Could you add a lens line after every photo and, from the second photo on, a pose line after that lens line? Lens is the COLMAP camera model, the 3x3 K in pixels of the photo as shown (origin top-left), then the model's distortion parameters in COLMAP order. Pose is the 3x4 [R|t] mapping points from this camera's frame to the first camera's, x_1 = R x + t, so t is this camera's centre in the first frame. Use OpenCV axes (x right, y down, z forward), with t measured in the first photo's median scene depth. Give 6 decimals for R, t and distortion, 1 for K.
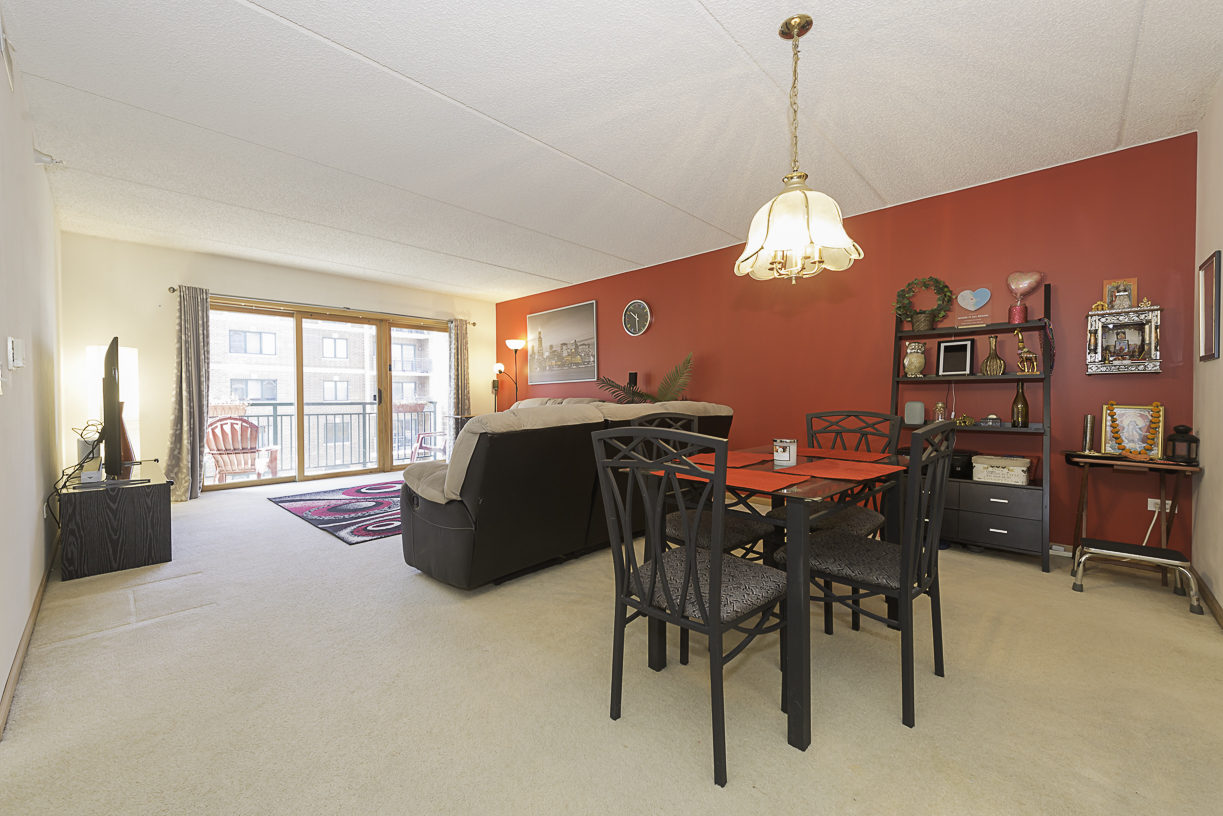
lens RADIAL K [[475.1, 0, 613.3], [0, 475.1, 400.8], [0, 0, 1]] dist [0.010292, -0.000636]
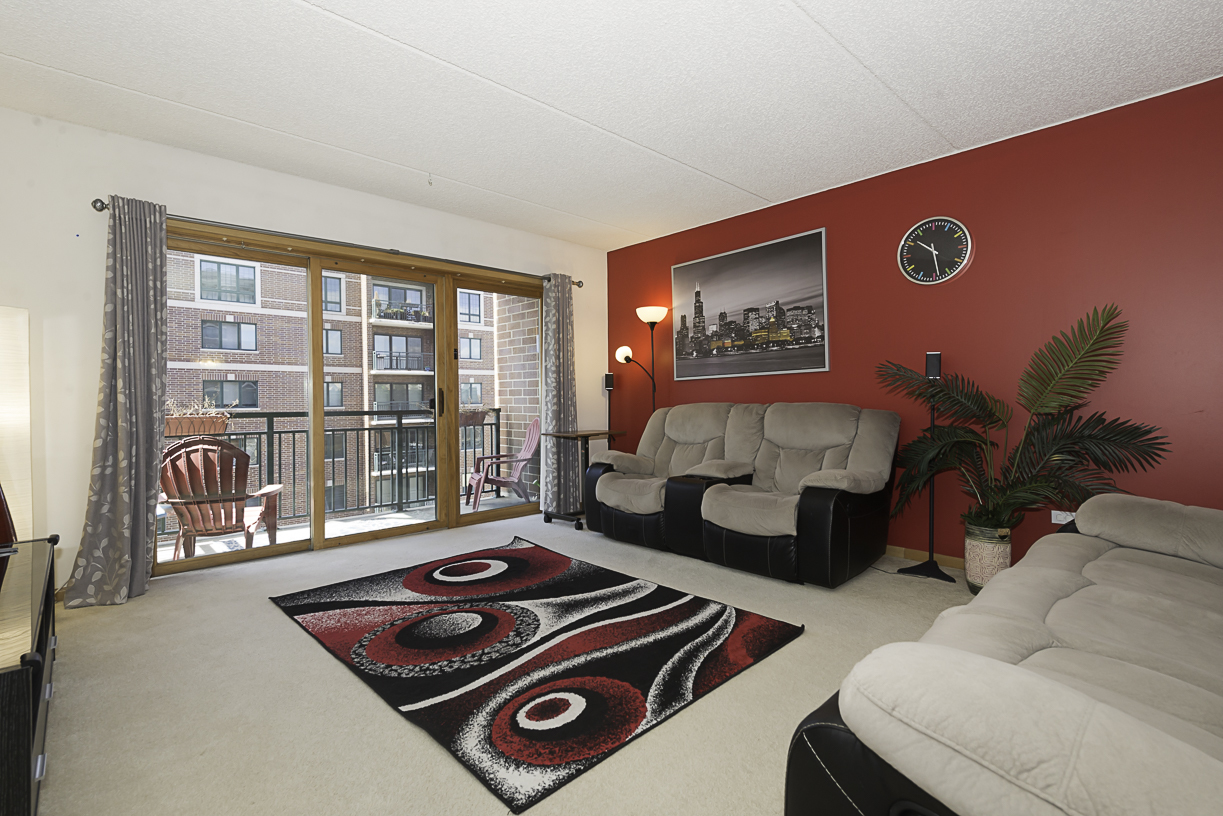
lens RADIAL K [[572.1, 0, 611.2], [0, 572.1, 399.2], [0, 0, 1]] dist [0.015640, -0.000441]
pose [[0.998265, -0.005408, -0.058639, -0.415129], [0.004830, 0.999938, -0.009991, -0.006846], [0.058690, 0.009691, 0.998229, 0.516983]]
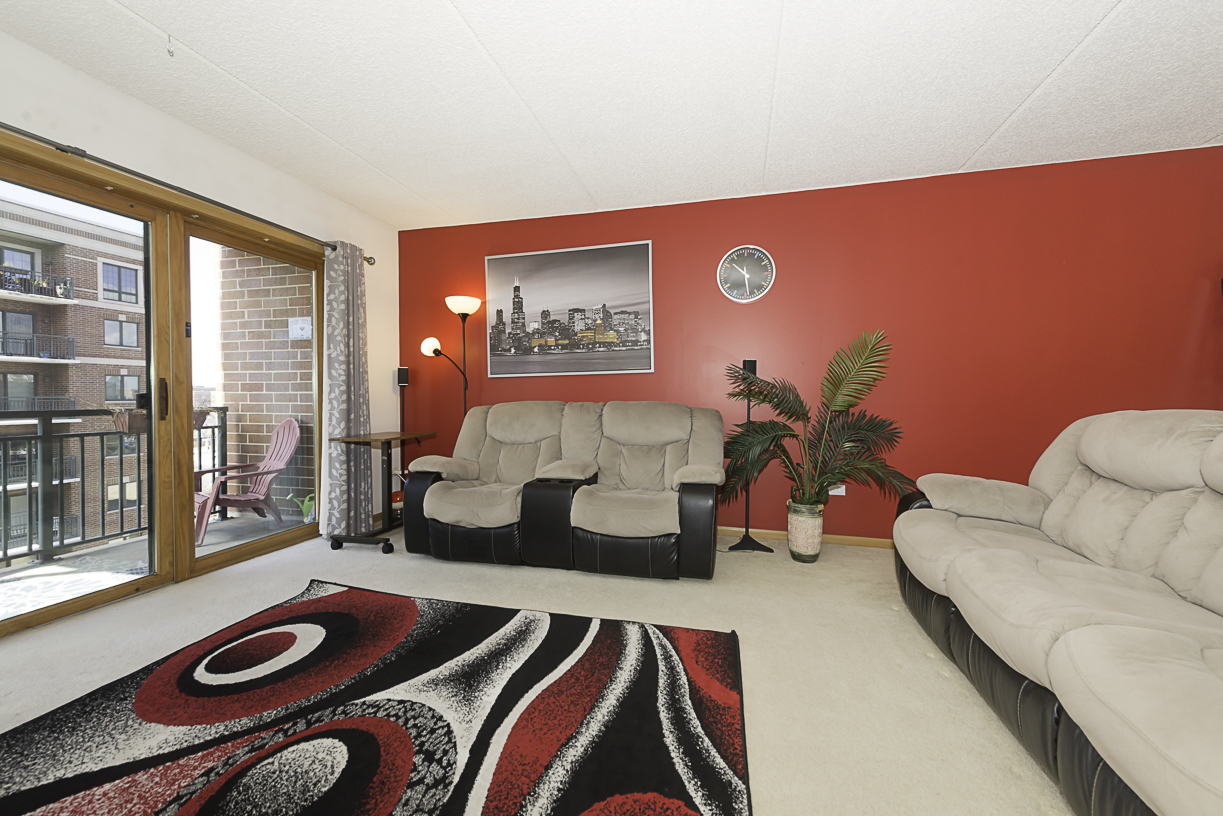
lens RADIAL K [[479.3, 0, 611.2], [0, 479.3, 400.8], [0, 0, 1]] dist [0.021185, -0.007592]
pose [[0.876979, -0.001686, 0.480526, -0.628309], [0.002173, 0.999998, -0.000457, -0.010192], [-0.480524, 0.001445, 0.876981, 0.803882]]
